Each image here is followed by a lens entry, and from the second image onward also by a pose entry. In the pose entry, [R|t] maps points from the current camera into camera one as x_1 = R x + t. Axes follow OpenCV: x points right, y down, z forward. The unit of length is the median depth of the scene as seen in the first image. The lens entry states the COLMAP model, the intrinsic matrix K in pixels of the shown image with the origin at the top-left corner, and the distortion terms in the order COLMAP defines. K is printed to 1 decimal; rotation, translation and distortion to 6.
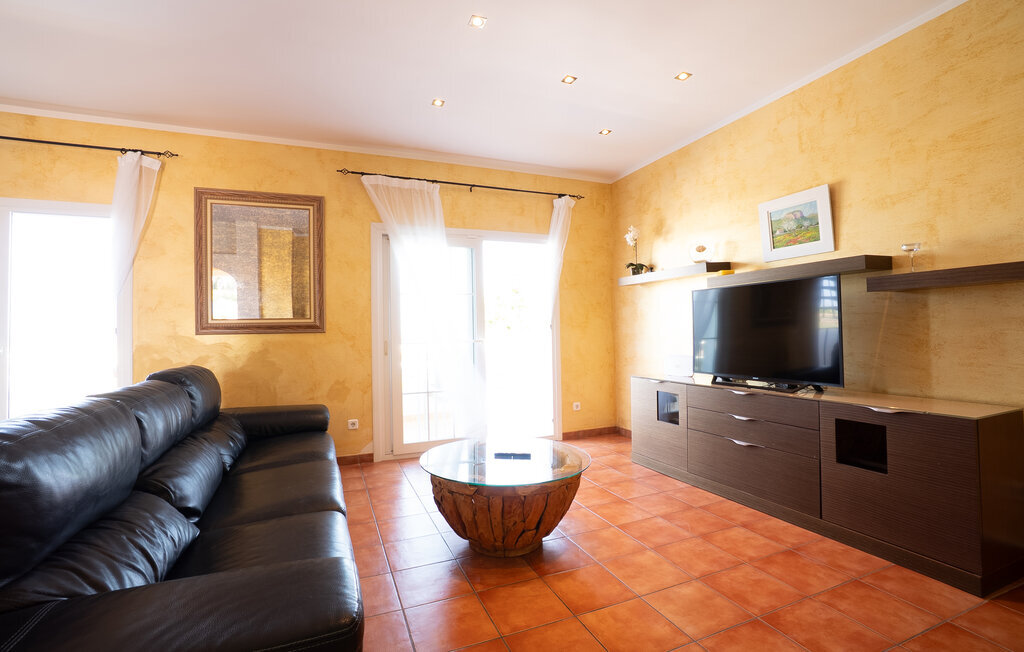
lens RADIAL K [[440.8, 0, 518.2], [0, 440.8, 322.6], [0, 0, 1]] dist [-0.016645, -0.000242]
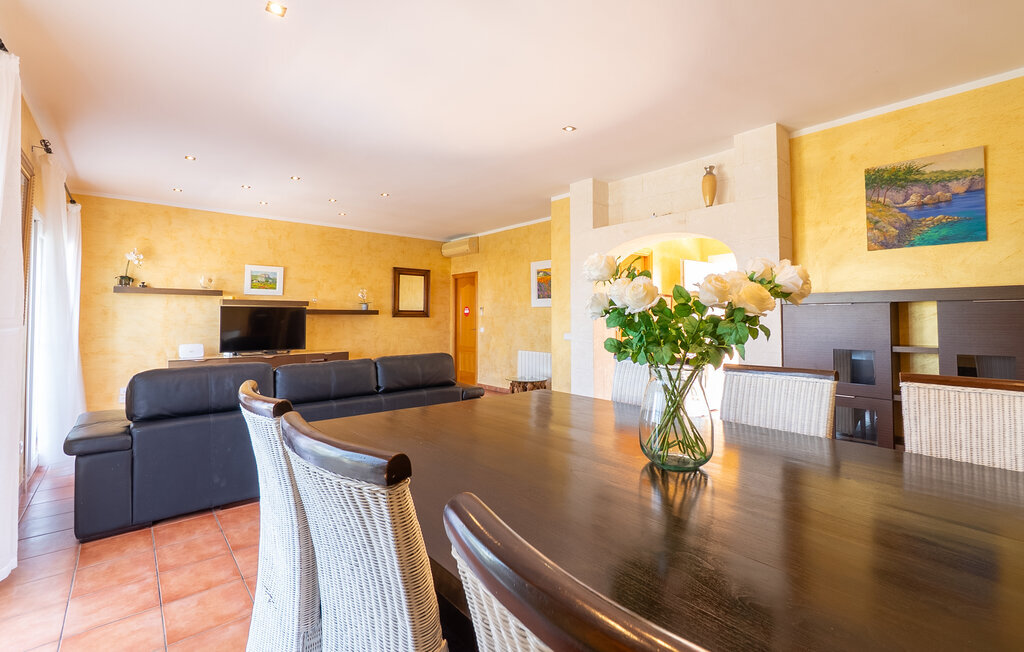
lens RADIAL K [[440.8, 0, 519.3], [0, 440.8, 307.6], [0, 0, 1]] dist [-0.016645, -0.000242]
pose [[-0.298372, 0.041649, 0.953541, -1.703013], [-0.008726, 0.998887, -0.046360, 0.003268], [-0.954410, -0.022153, -0.297676, 0.406934]]
